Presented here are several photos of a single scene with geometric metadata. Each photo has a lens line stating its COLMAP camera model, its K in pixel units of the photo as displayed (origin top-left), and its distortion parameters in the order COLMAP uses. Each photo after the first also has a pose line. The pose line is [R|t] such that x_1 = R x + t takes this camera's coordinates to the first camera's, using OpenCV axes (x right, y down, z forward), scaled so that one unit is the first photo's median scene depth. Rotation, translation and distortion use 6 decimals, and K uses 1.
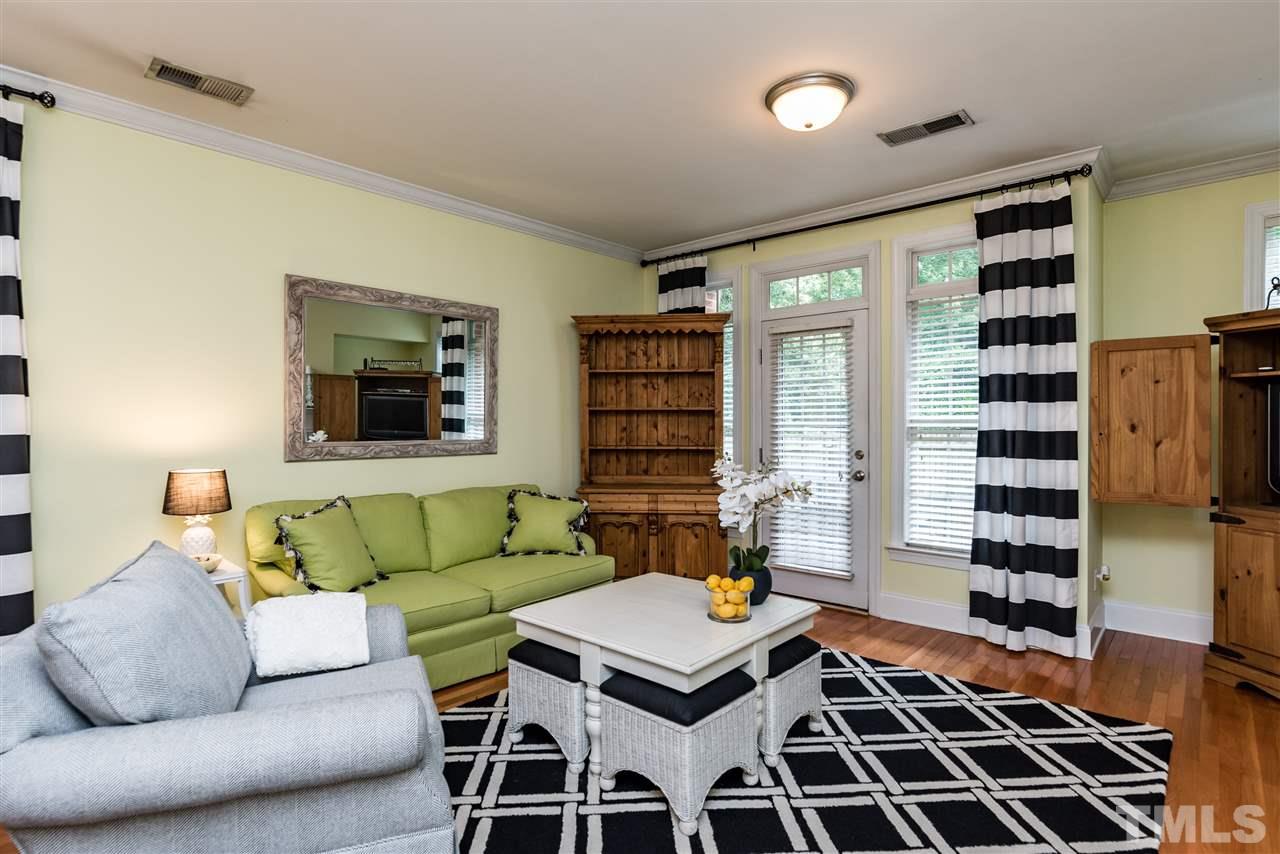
lens RADIAL K [[635.3, 0, 640.0], [0, 635.3, 427.0], [0, 0, 1]] dist [-0.003421, -0.000373]
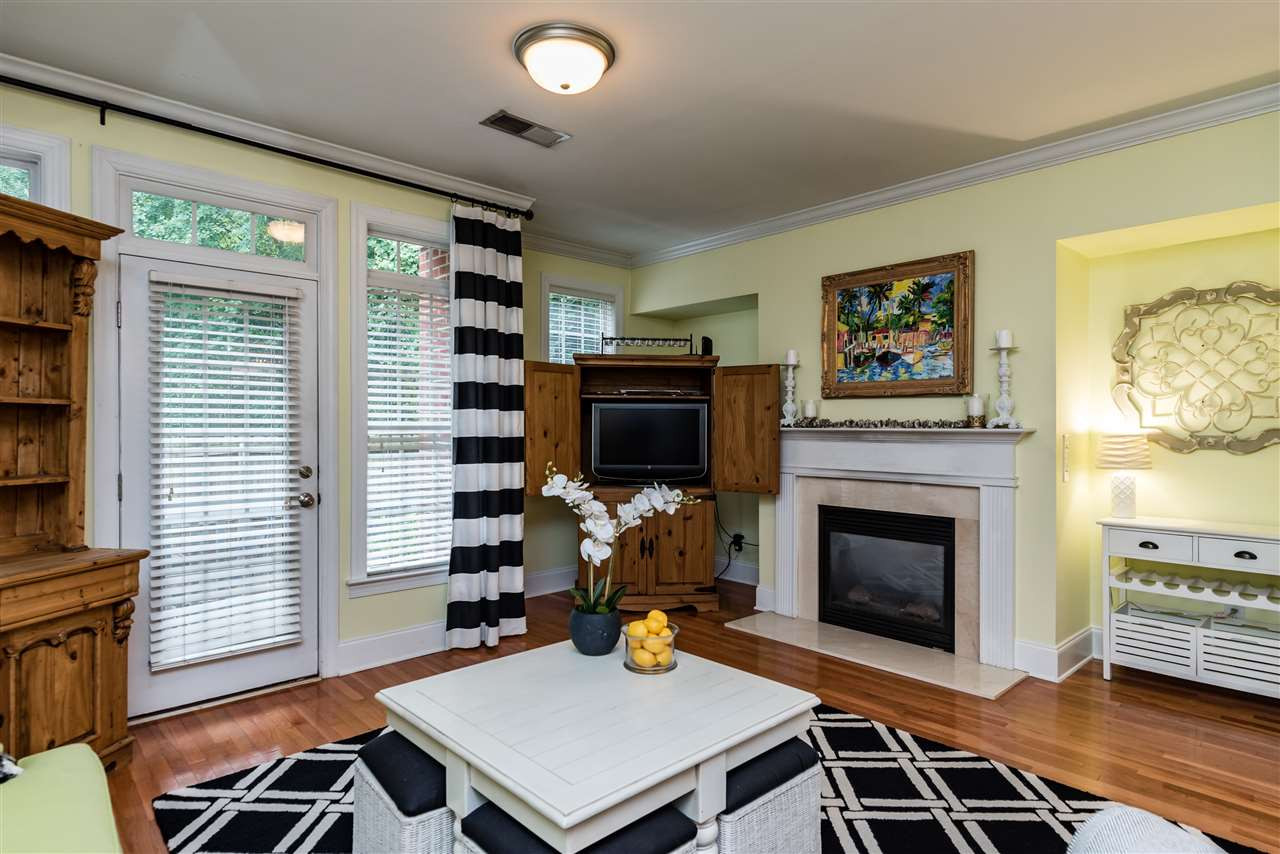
lens RADIAL K [[694.7, 0, 664.1], [0, 694.7, 427.8], [0, 0, 1]] dist [0.002737, 0.000590]
pose [[0.075078, 0.002173, 0.997175, -0.518281], [0.008461, 0.999960, -0.002816, -0.003246], [-0.997142, 0.008648, 0.075057, 0.601308]]
